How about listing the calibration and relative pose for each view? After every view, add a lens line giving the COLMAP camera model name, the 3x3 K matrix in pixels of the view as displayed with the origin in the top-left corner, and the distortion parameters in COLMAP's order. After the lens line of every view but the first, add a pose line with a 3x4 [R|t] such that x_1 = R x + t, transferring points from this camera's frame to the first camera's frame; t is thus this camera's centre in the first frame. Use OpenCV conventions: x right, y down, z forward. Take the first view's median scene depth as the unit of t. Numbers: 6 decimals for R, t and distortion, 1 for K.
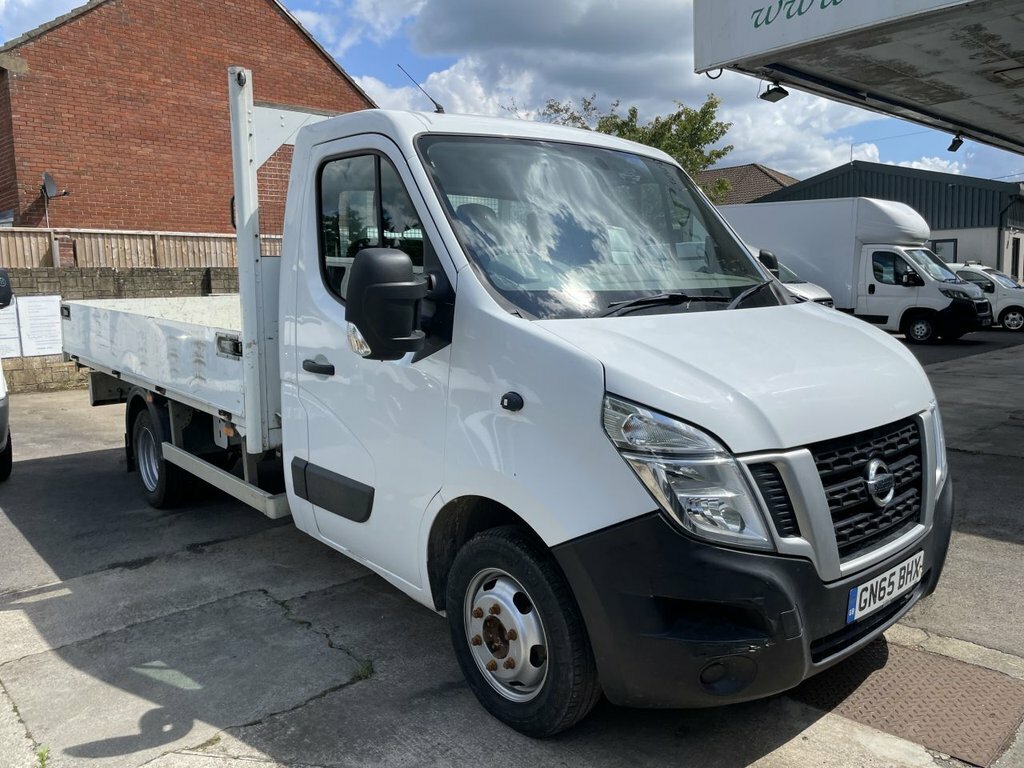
lens RADIAL K [[749.1, 0, 512.0], [0, 749.1, 384.0], [0, 0, 1]] dist [0.073612, -0.098837]
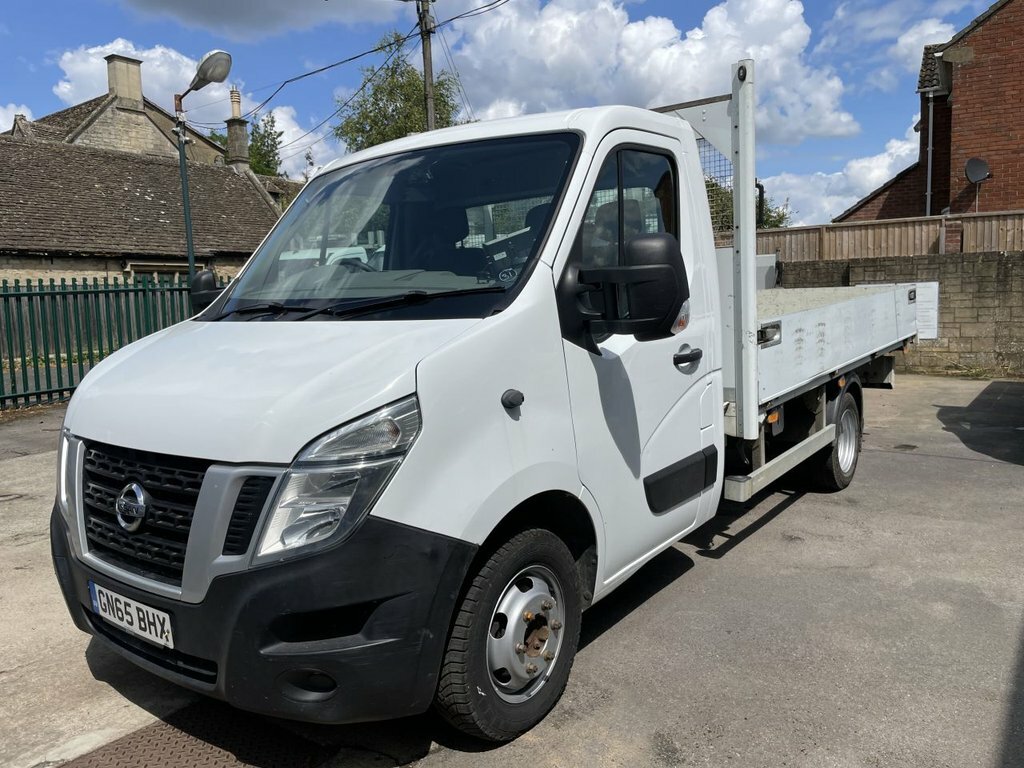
lens RADIAL K [[749.1, 0, 512.0], [0, 749.1, 384.0], [0, 0, 1]] dist [0.073612, -0.098837]
pose [[0.232054, 0.128725, -0.964148, 1.167062], [-0.105428, 0.988694, 0.106628, -0.132685], [0.966973, 0.076905, 0.243001, 0.950602]]
